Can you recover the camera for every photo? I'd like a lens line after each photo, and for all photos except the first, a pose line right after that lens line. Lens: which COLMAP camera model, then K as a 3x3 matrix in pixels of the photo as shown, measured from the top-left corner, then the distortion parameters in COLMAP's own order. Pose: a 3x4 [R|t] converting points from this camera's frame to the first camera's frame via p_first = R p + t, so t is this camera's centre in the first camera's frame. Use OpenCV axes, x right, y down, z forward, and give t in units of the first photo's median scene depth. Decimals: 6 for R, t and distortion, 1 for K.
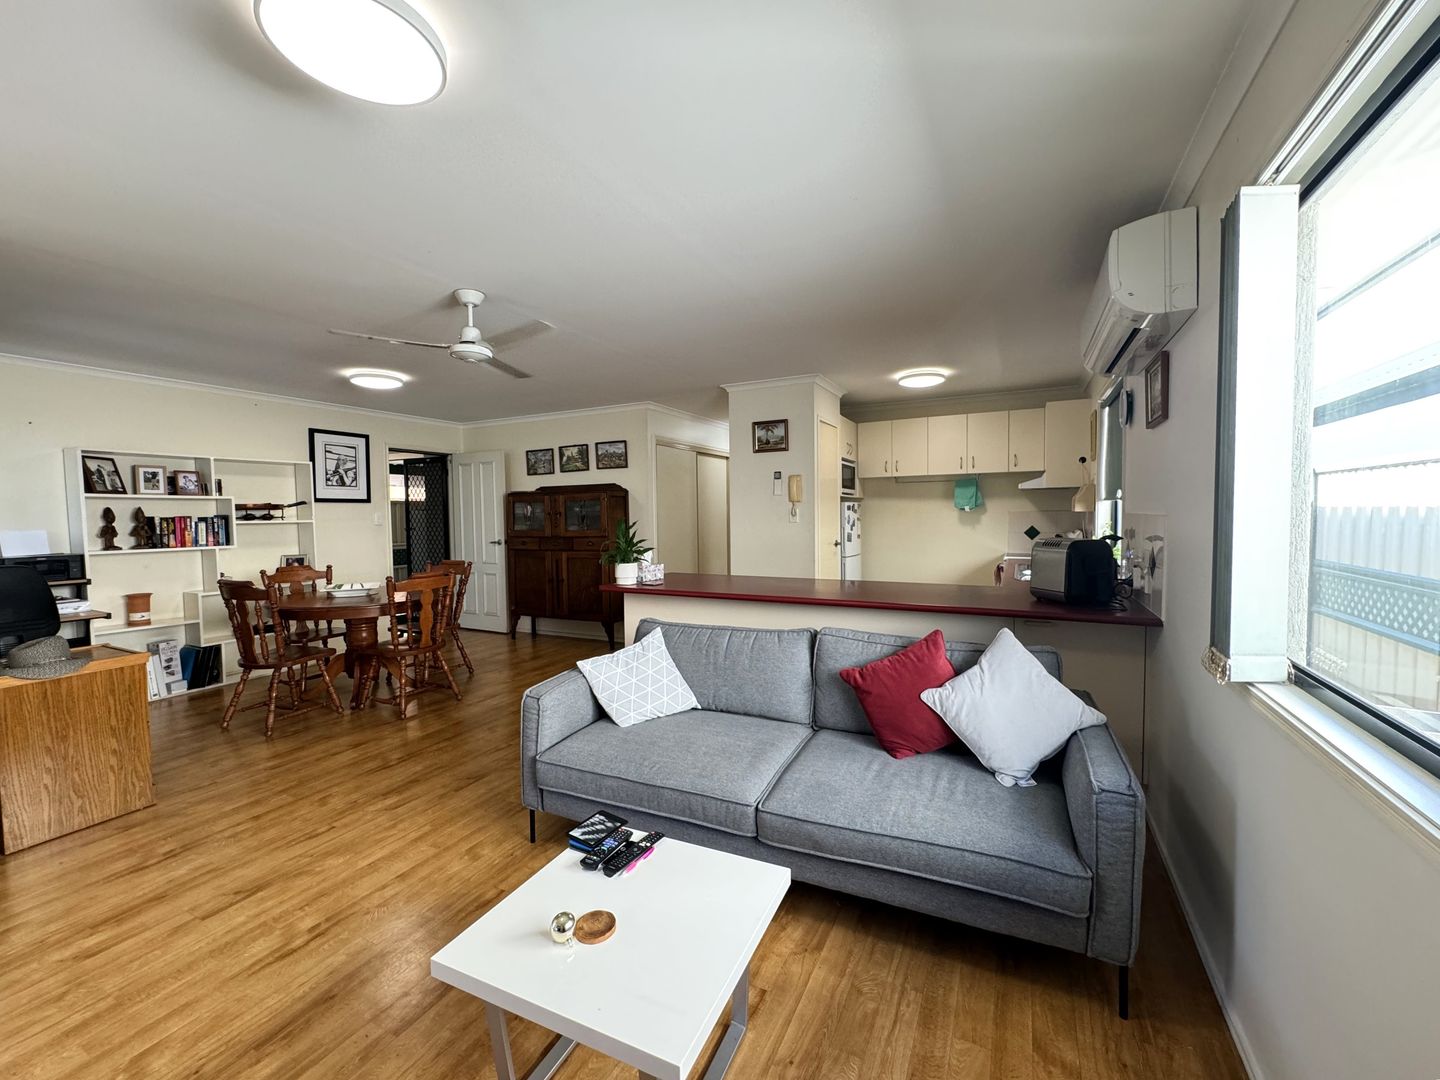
lens RADIAL K [[578.2, 0, 728.4], [0, 578.2, 536.5], [0, 0, 1]] dist [0.002502, -0.000075]
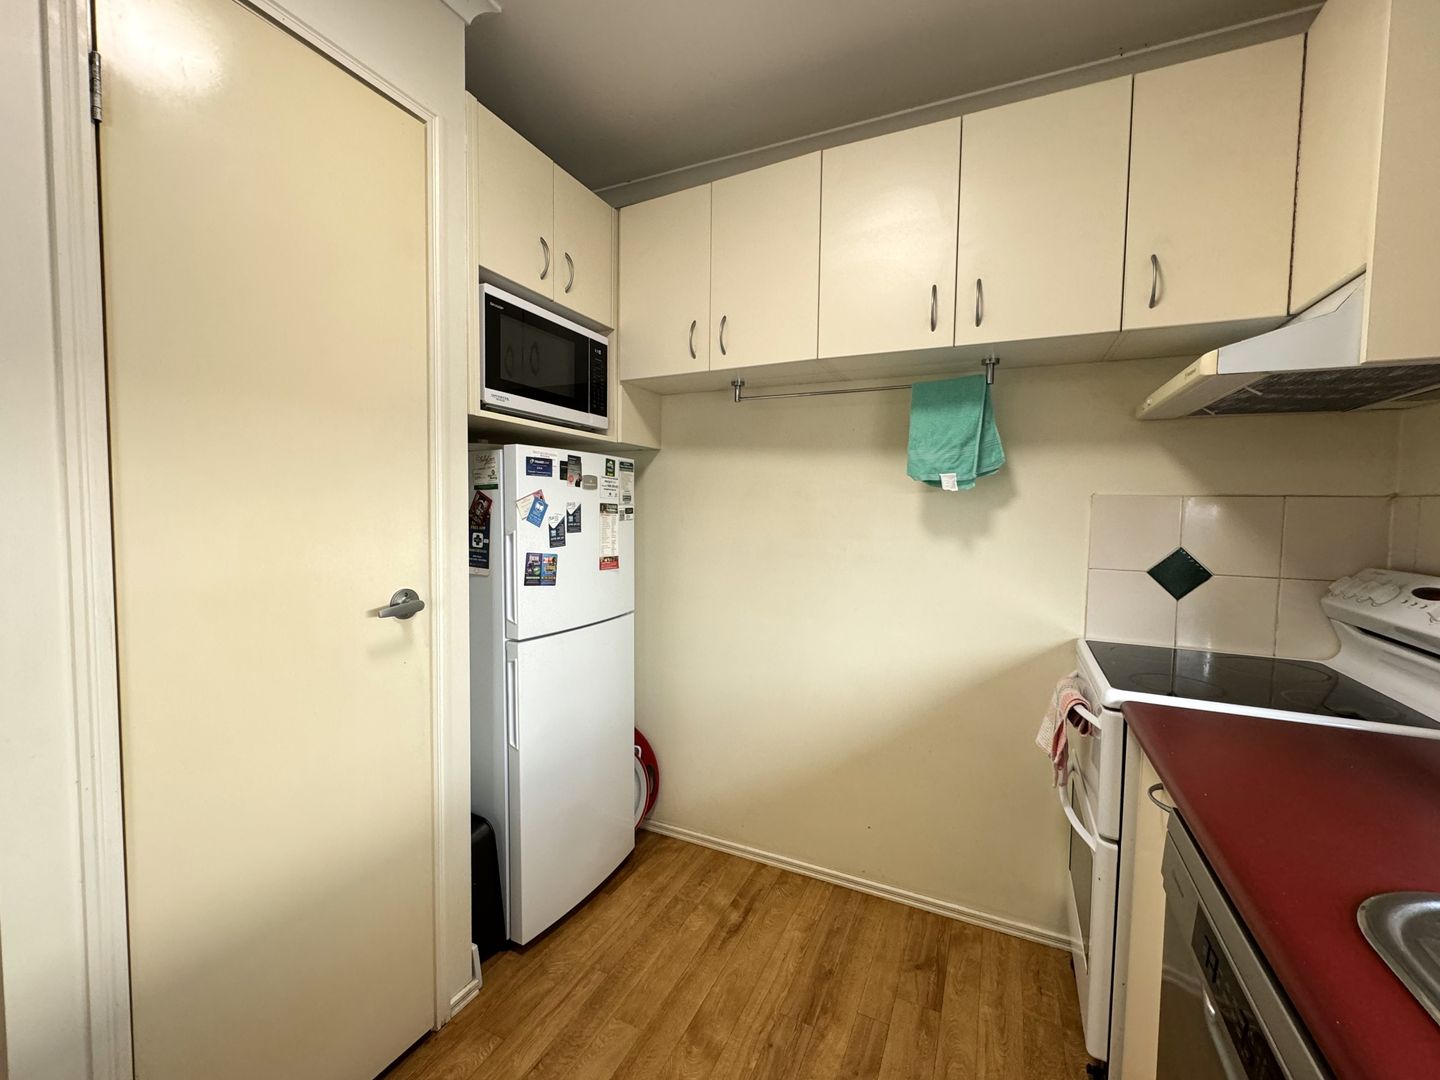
lens RADIAL K [[622.5, 0, 720.5], [0, 622.5, 540.7], [0, 0, 1]] dist [-0.001648, -0.000147]
pose [[0.999088, 0.028956, 0.031392, 0.285549], [-0.029524, 0.999406, 0.017758, -0.021007], [-0.030859, -0.018669, 0.999349, 0.682880]]
